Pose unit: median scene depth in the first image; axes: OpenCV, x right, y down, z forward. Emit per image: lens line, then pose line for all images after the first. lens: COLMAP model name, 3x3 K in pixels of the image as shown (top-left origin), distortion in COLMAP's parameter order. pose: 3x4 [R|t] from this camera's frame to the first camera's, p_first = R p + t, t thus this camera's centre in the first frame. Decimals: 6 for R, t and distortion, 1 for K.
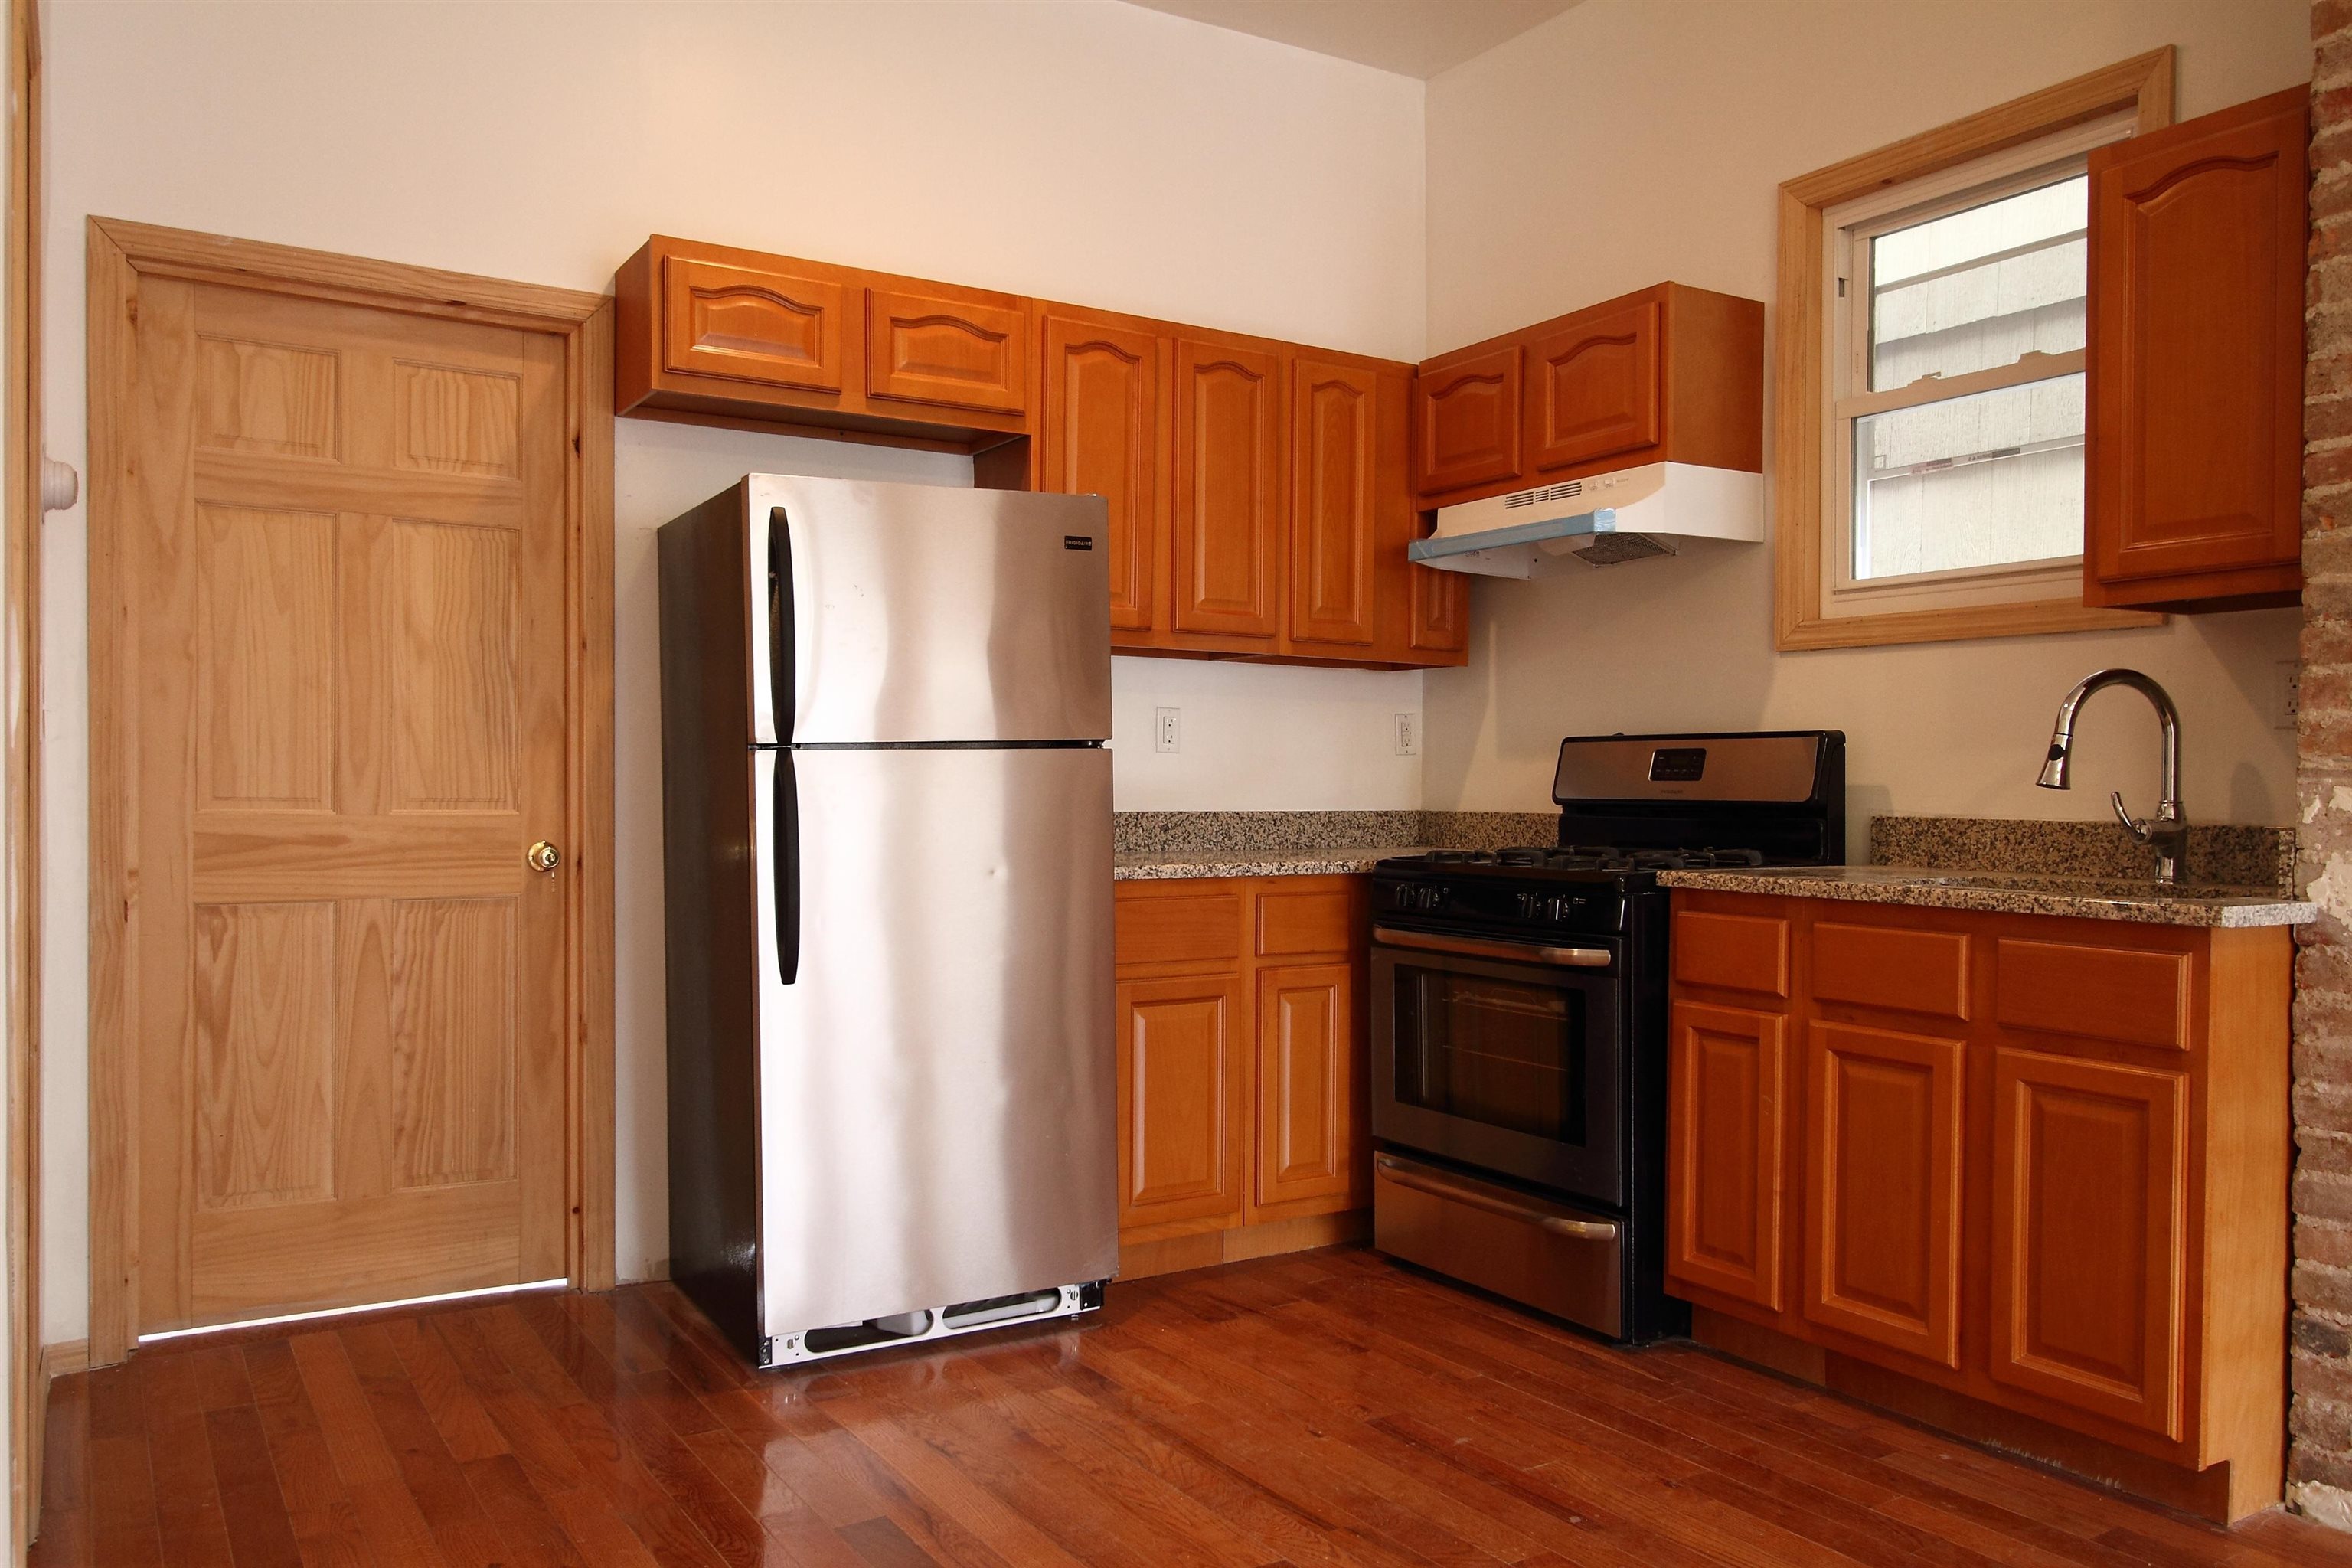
lens RADIAL K [[1758.2, 0, 1177.1], [0, 1758.2, 790.8], [0, 0, 1]] dist [0.000038, -0.000402]
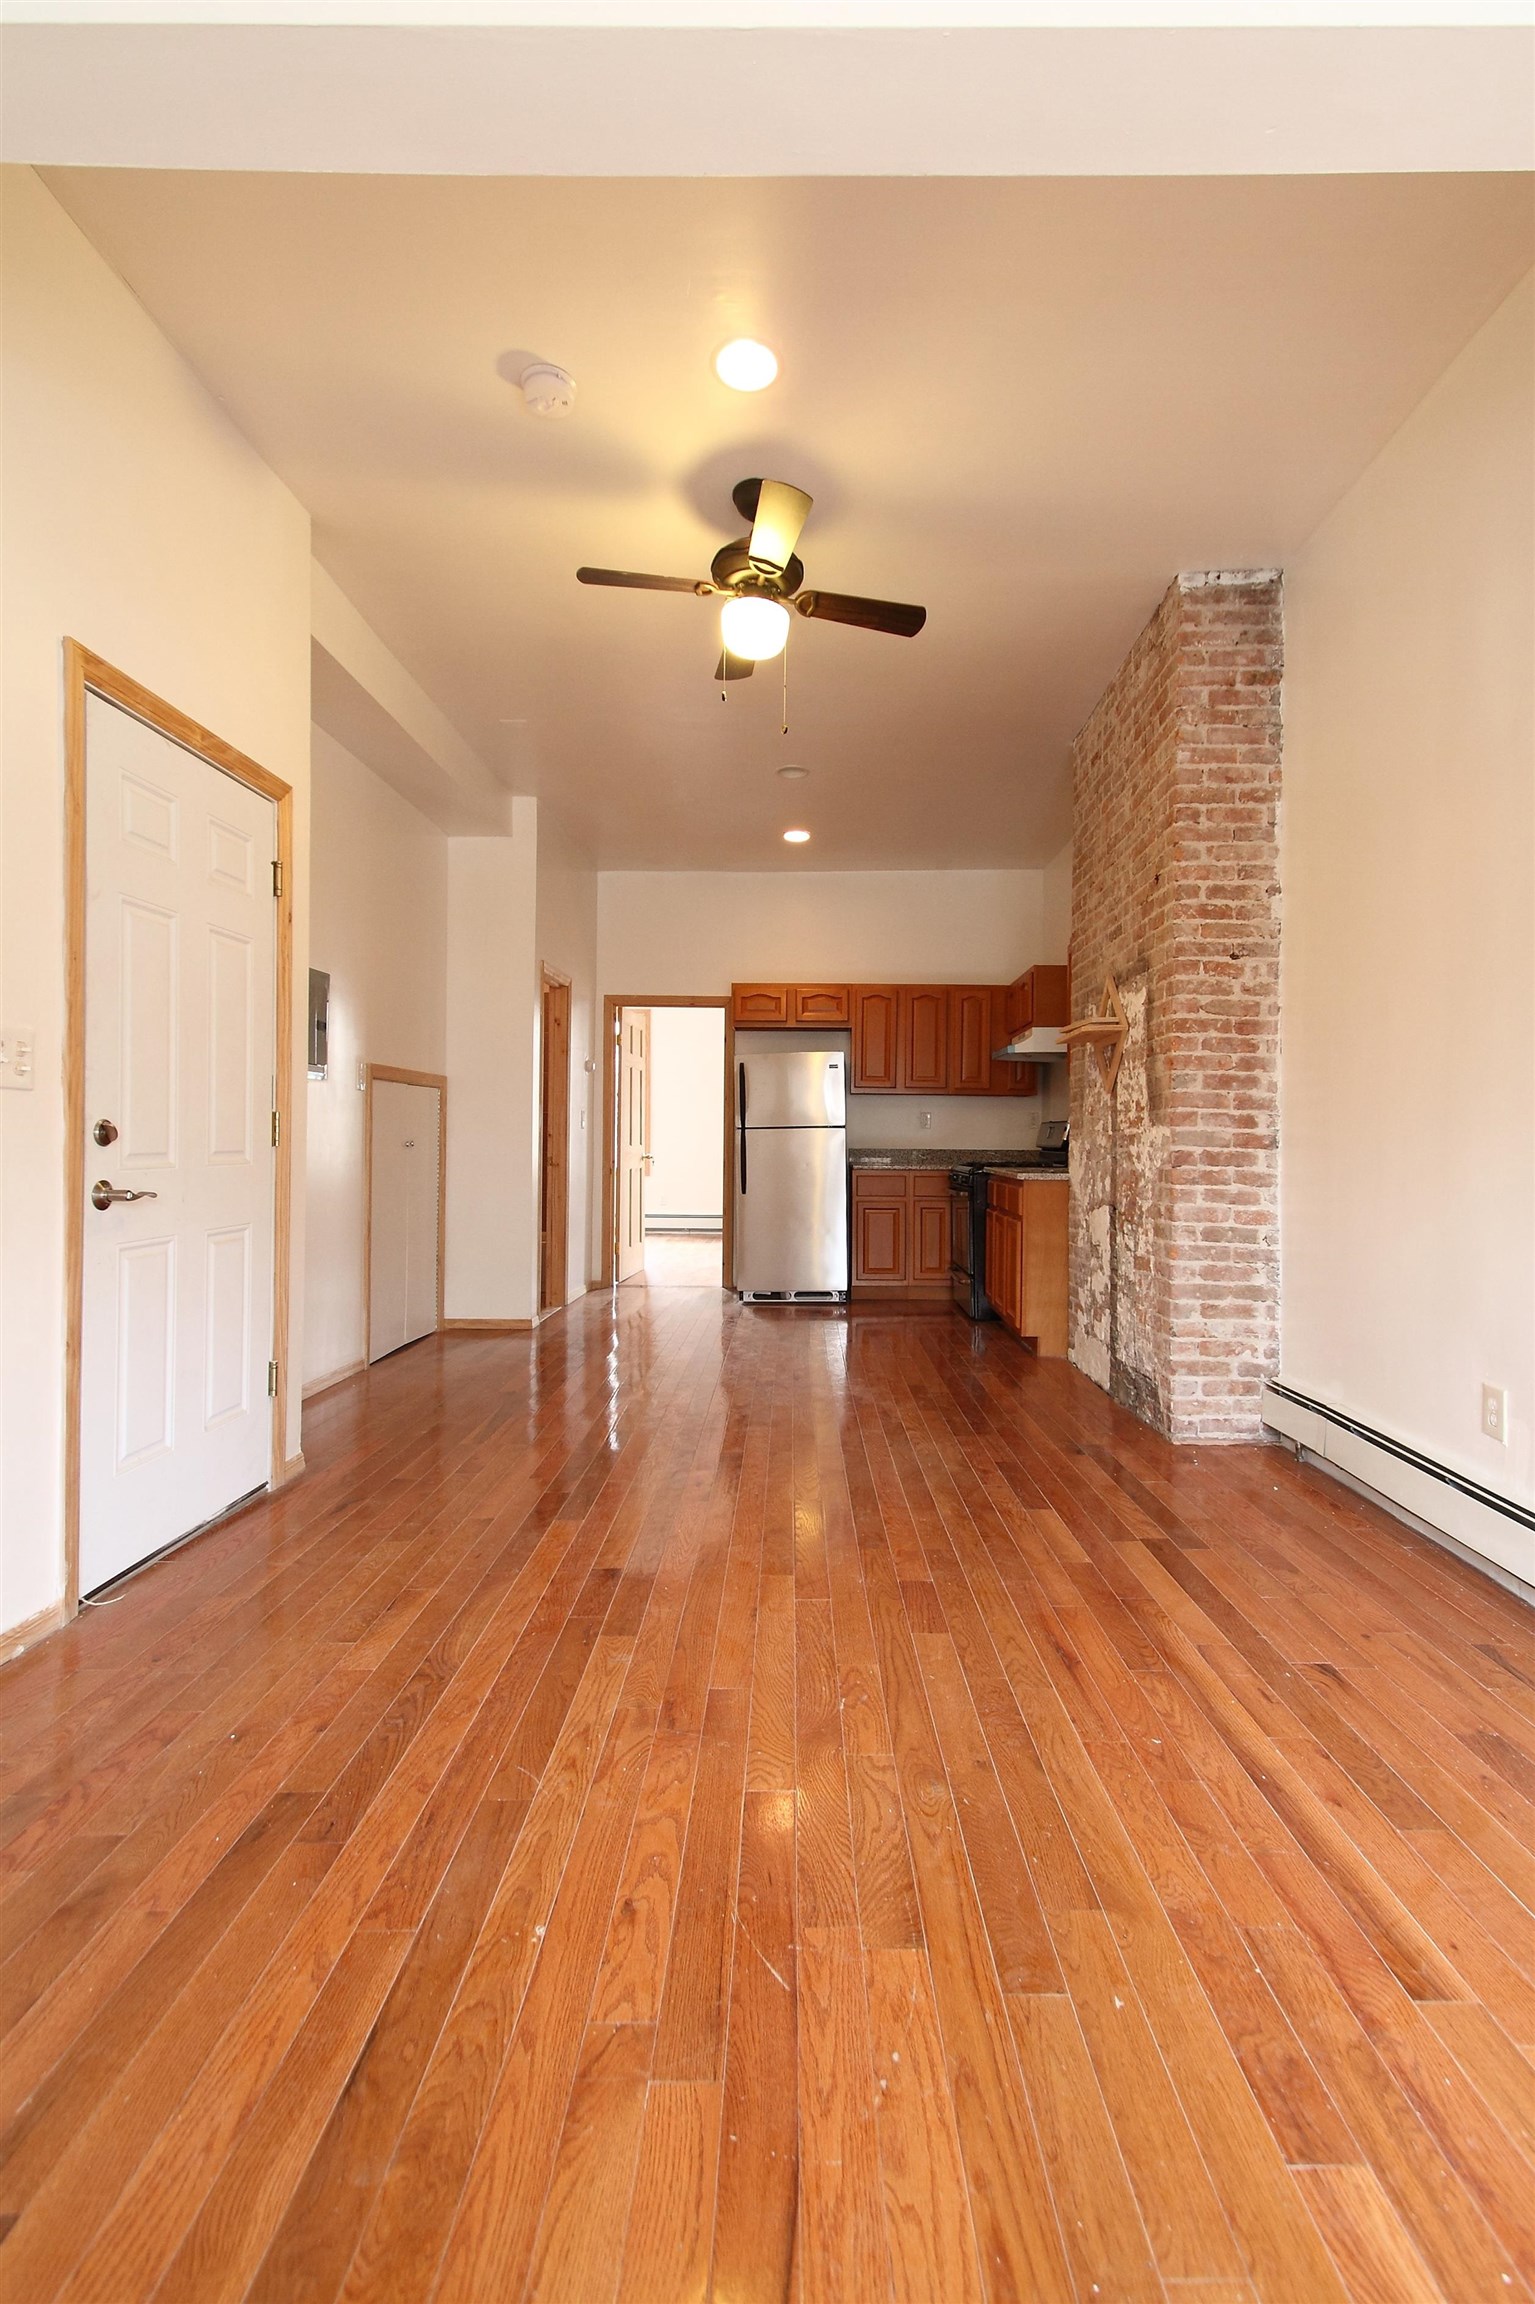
lens RADIAL K [[1043.4, 0, 770.0], [0, 1043.4, 1144.5], [0, 0, 1]] dist [0.000692, -0.000728]
pose [[0.832918, 0.000357, -0.553396, 0.965444], [-0.003450, 0.999984, -0.004547, 0.015956], [0.553386, 0.005697, 0.832906, -0.728985]]
